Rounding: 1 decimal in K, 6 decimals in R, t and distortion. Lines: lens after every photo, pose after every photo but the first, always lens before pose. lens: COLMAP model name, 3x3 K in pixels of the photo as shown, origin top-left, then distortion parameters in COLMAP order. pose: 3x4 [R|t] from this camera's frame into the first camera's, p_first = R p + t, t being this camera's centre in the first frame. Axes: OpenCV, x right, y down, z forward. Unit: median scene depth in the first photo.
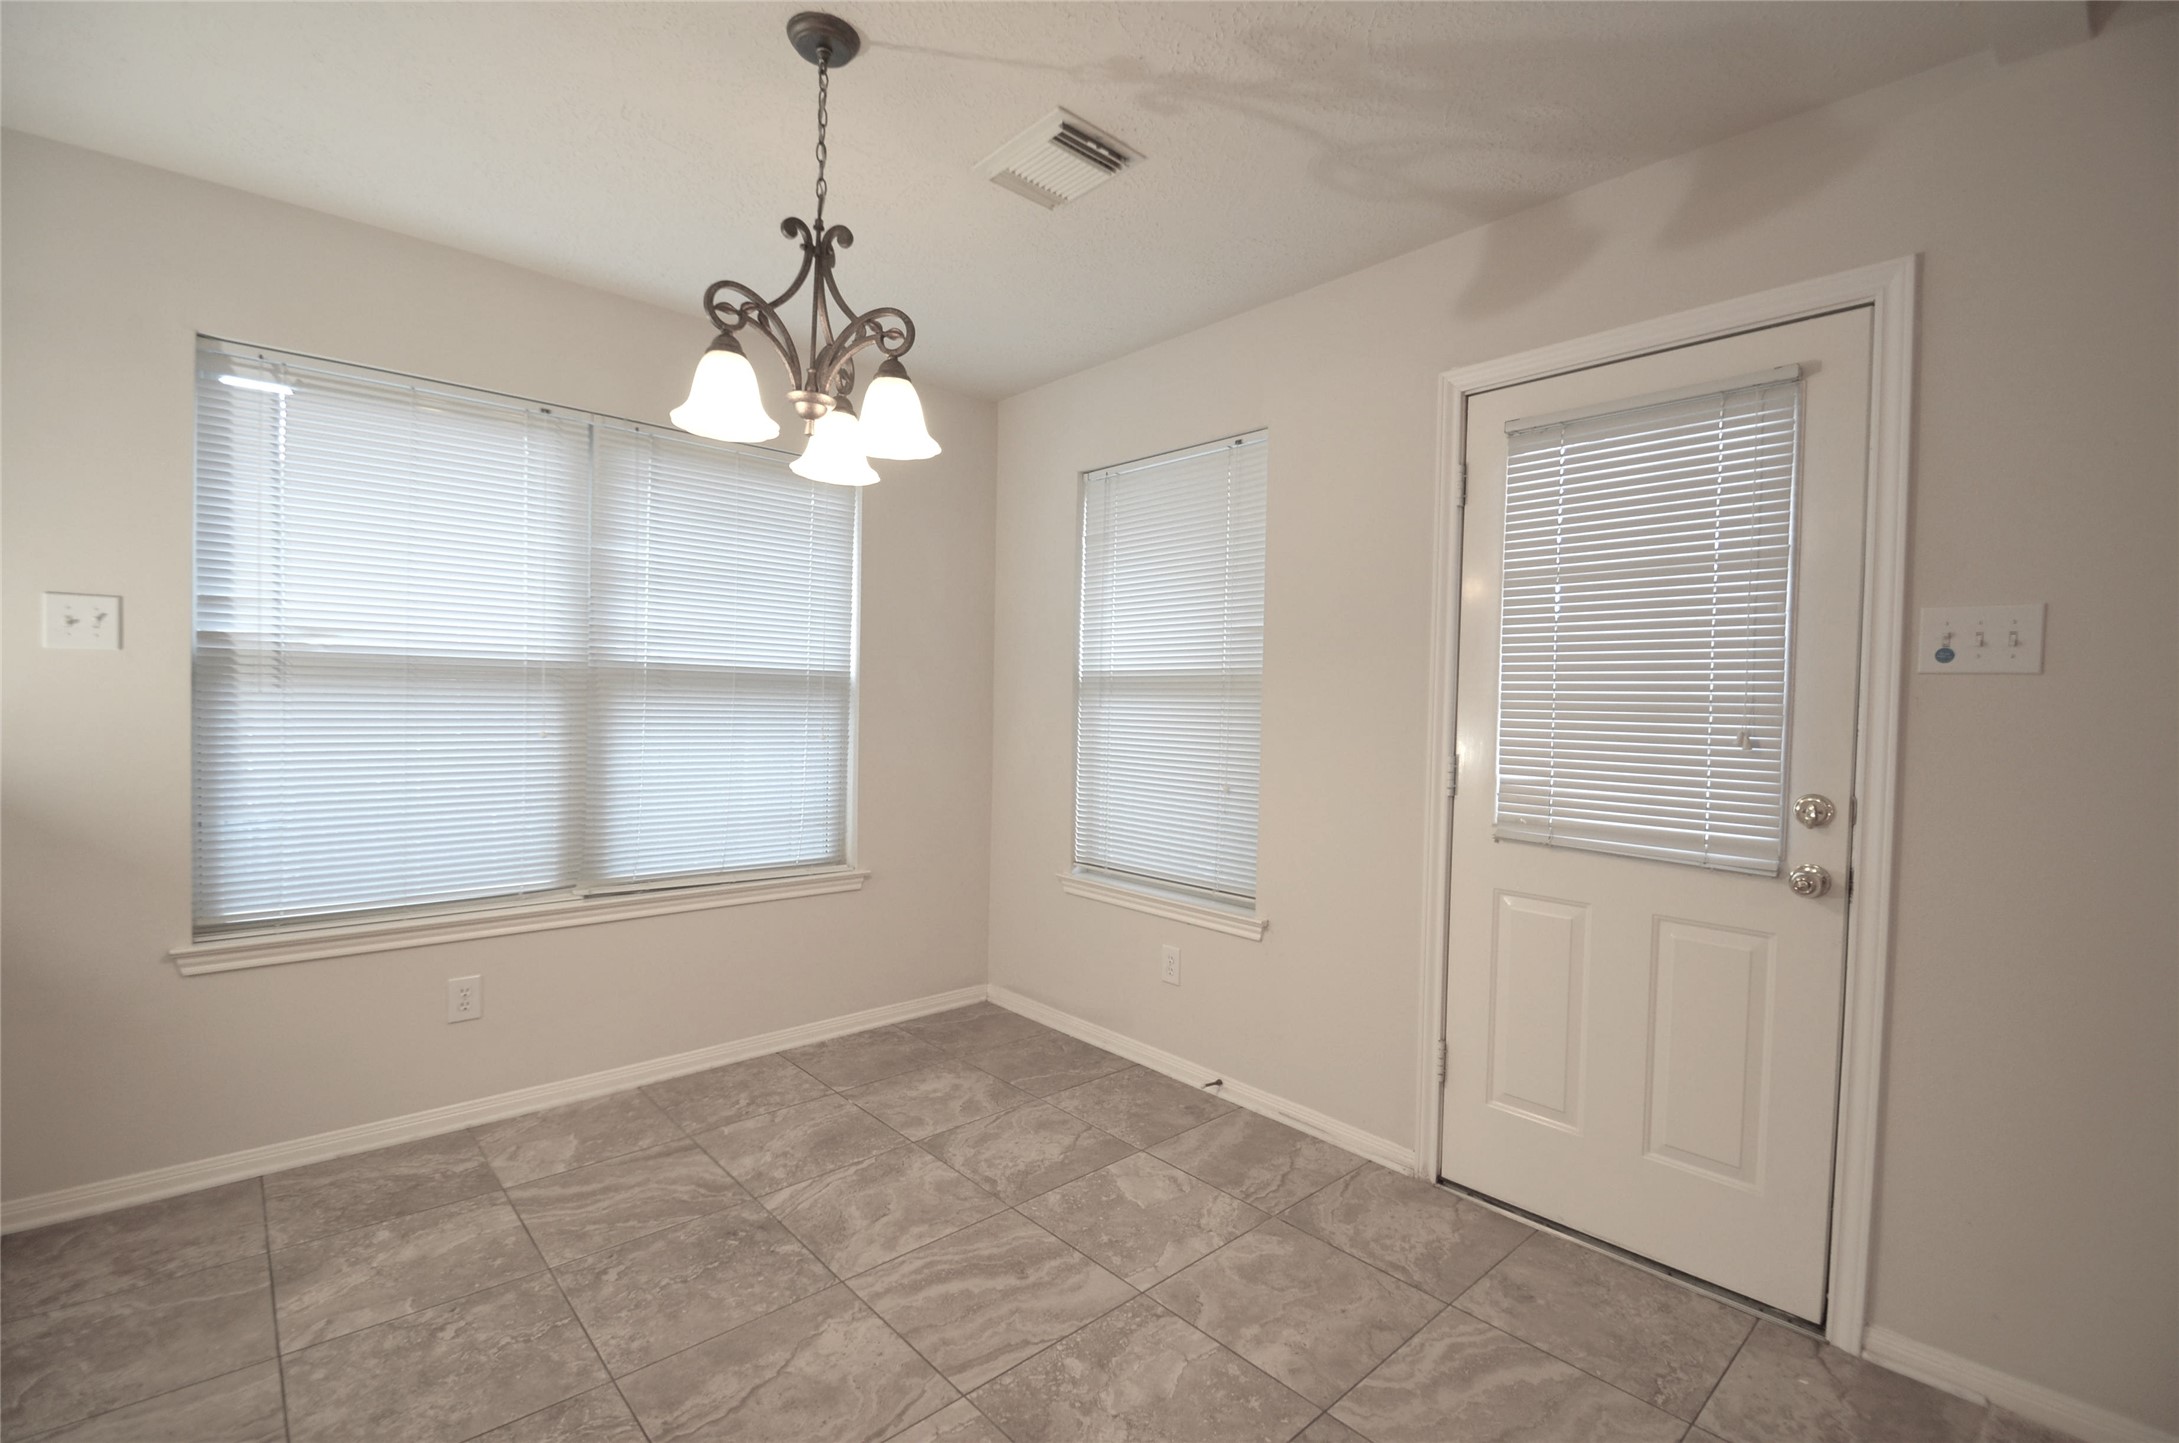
lens RADIAL K [[961.2, 0, 1093.4], [0, 961.2, 733.3], [0, 0, 1]] dist [-0.004193, -0.007419]
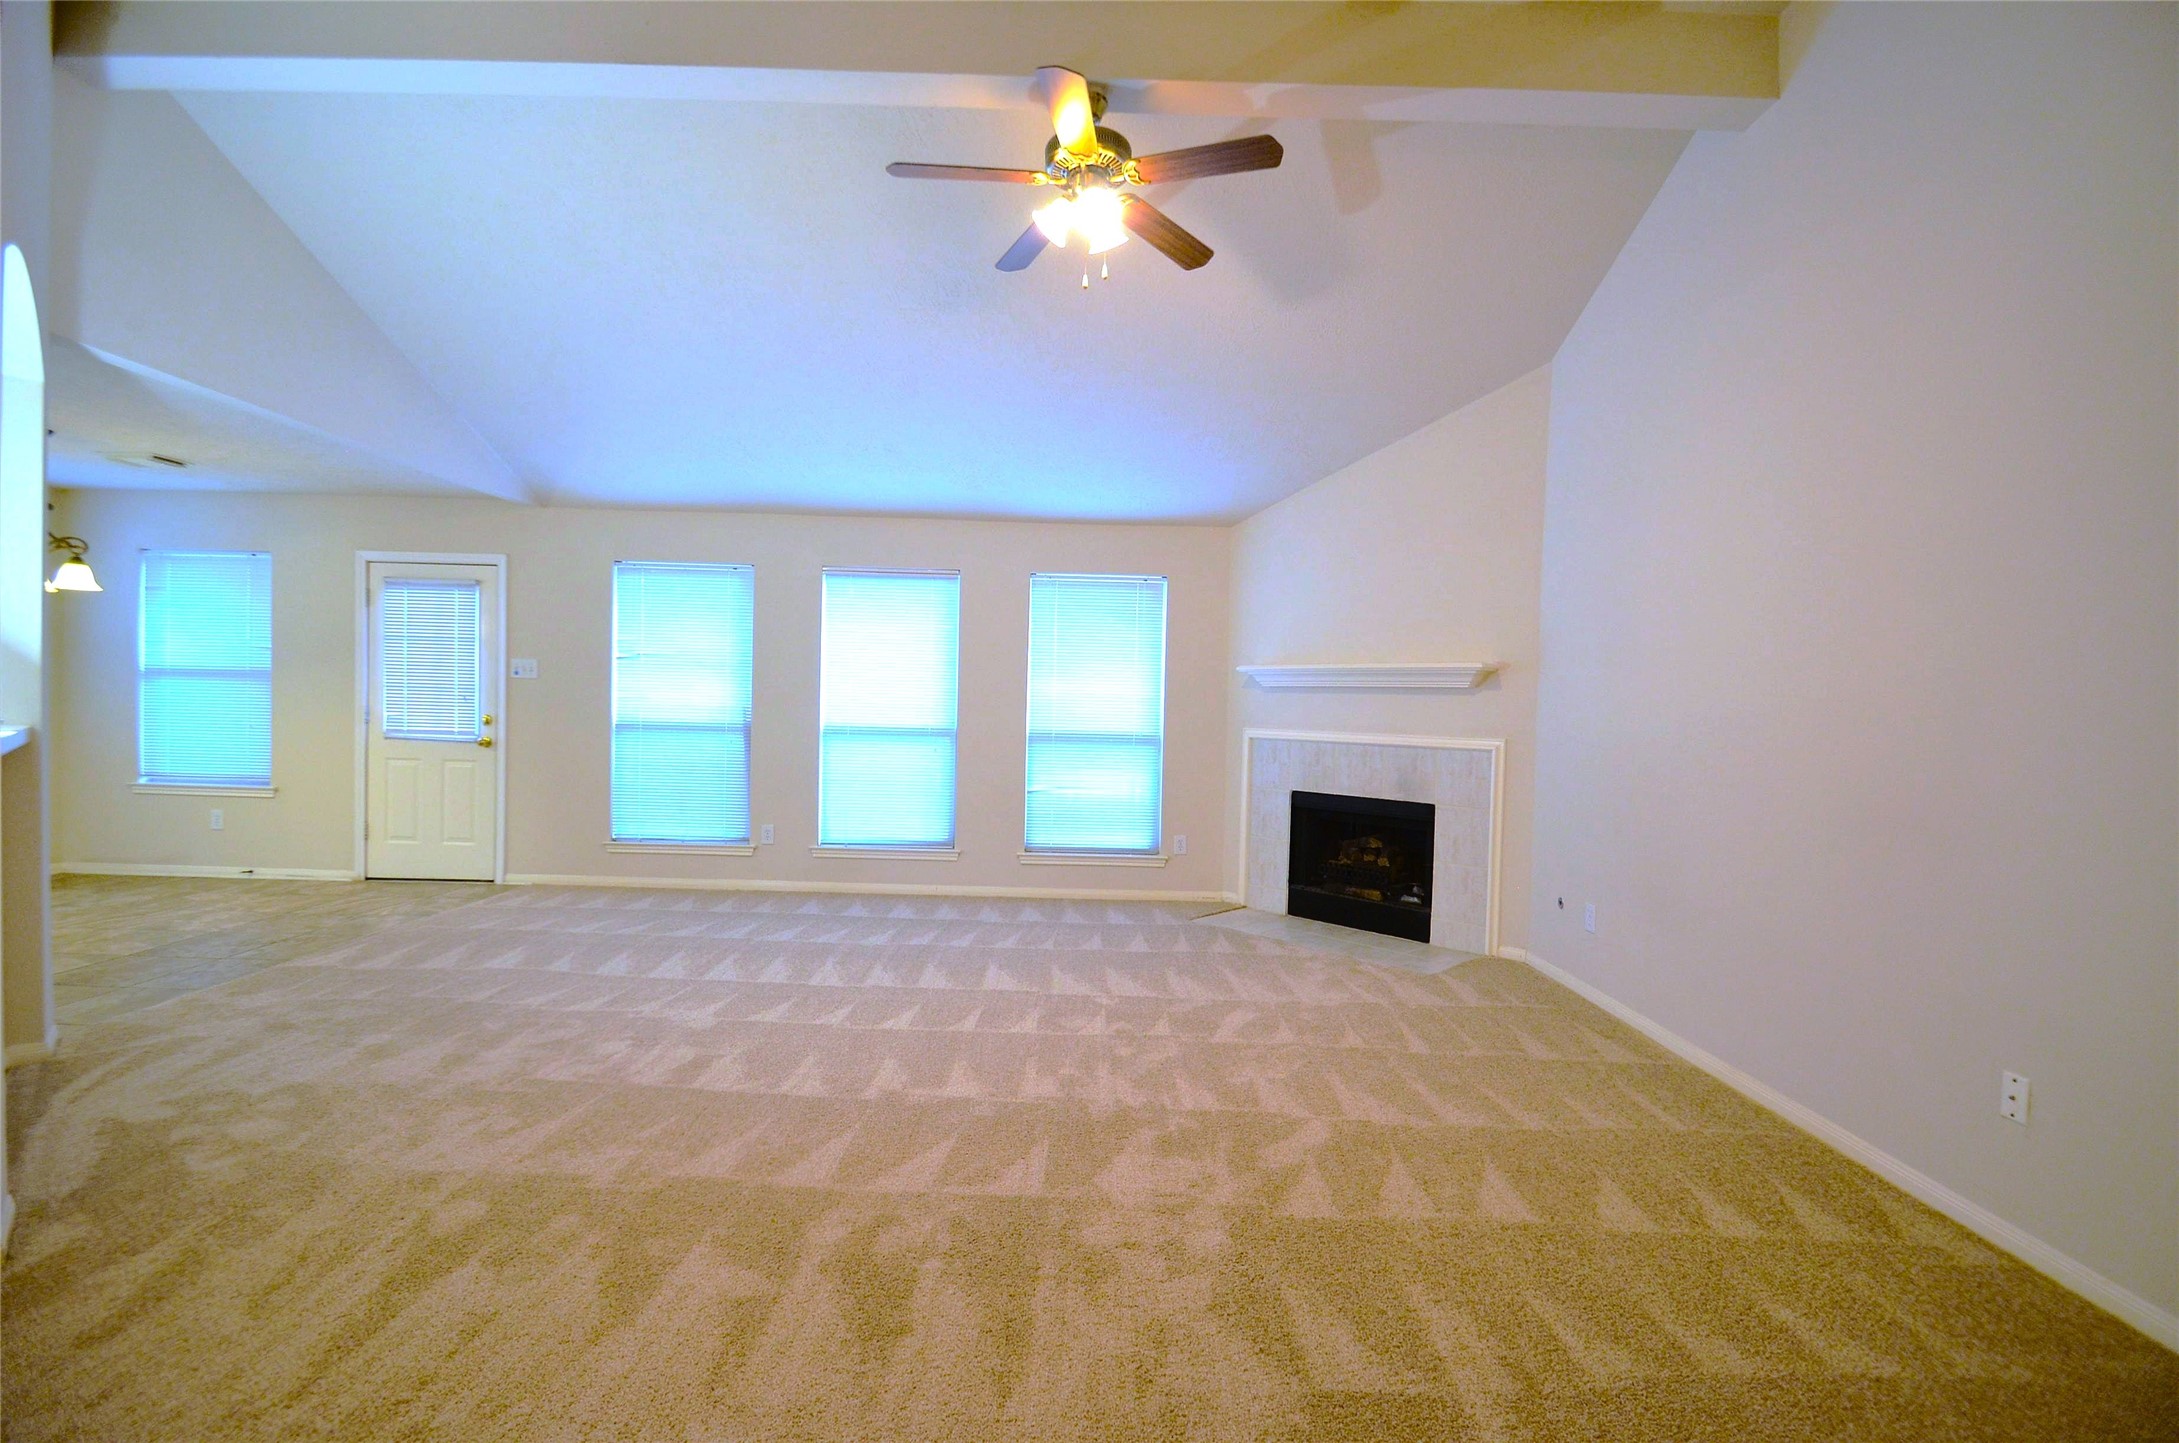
lens RADIAL K [[961.2, 0, 1094.1], [0, 961.2, 731.6], [0, 0, 1]] dist [-0.004193, -0.007419]
pose [[0.668326, -0.029558, 0.743281, -0.252234], [0.011480, 0.999501, 0.029425, 0.045098], [-0.743780, -0.011132, 0.668331, -2.494624]]
